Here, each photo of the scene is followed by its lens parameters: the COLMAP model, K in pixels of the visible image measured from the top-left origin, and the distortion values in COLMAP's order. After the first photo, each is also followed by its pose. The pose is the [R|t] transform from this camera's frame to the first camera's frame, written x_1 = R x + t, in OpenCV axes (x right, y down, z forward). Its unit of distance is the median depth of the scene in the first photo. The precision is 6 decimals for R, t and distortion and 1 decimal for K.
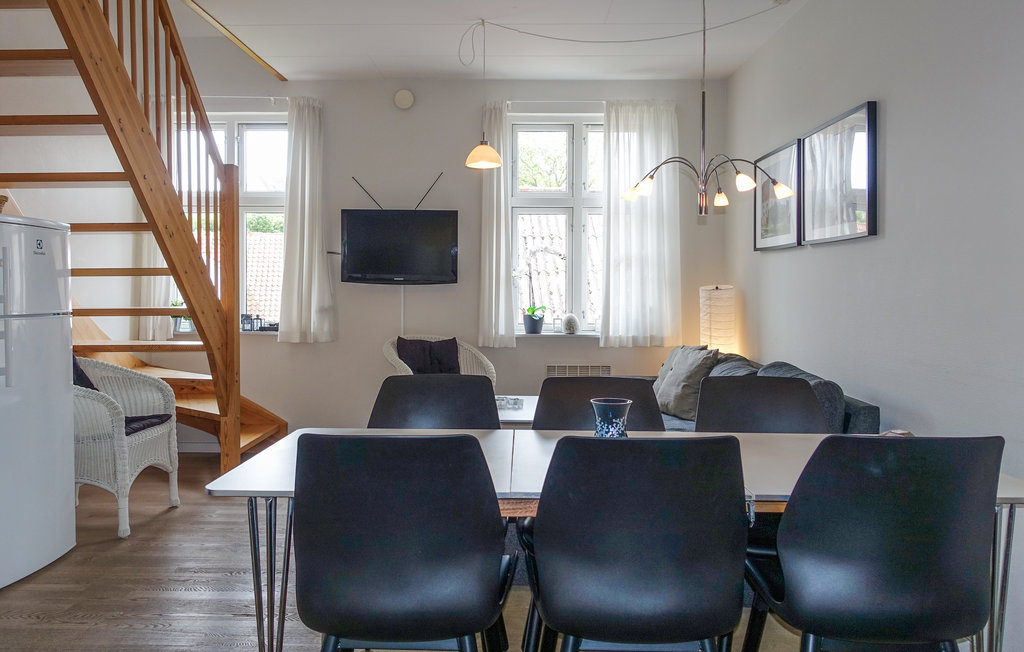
lens RADIAL K [[794.6, 0, 510.5], [0, 794.6, 321.5], [0, 0, 1]] dist [0.012128, 0.001283]
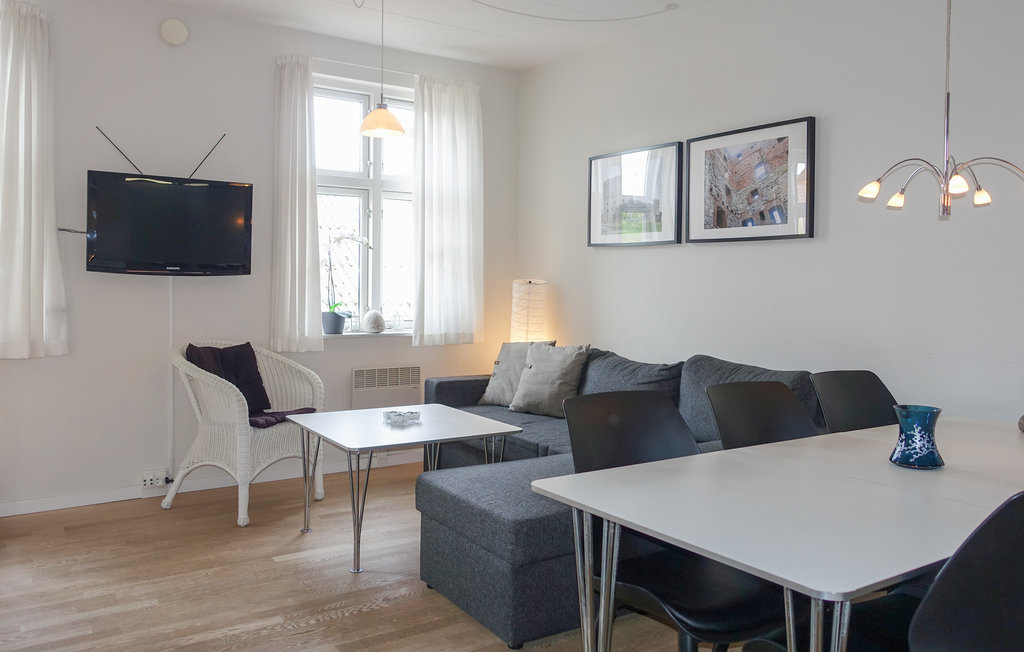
lens RADIAL K [[794.6, 0, 513.4], [0, 794.6, 325.0], [0, 0, 1]] dist [0.012128, 0.001283]
pose [[0.826789, -0.026365, 0.561894, -0.302677], [0.016718, 0.999611, 0.022304, -0.010719], [-0.562264, -0.009047, 0.826908, 0.184154]]
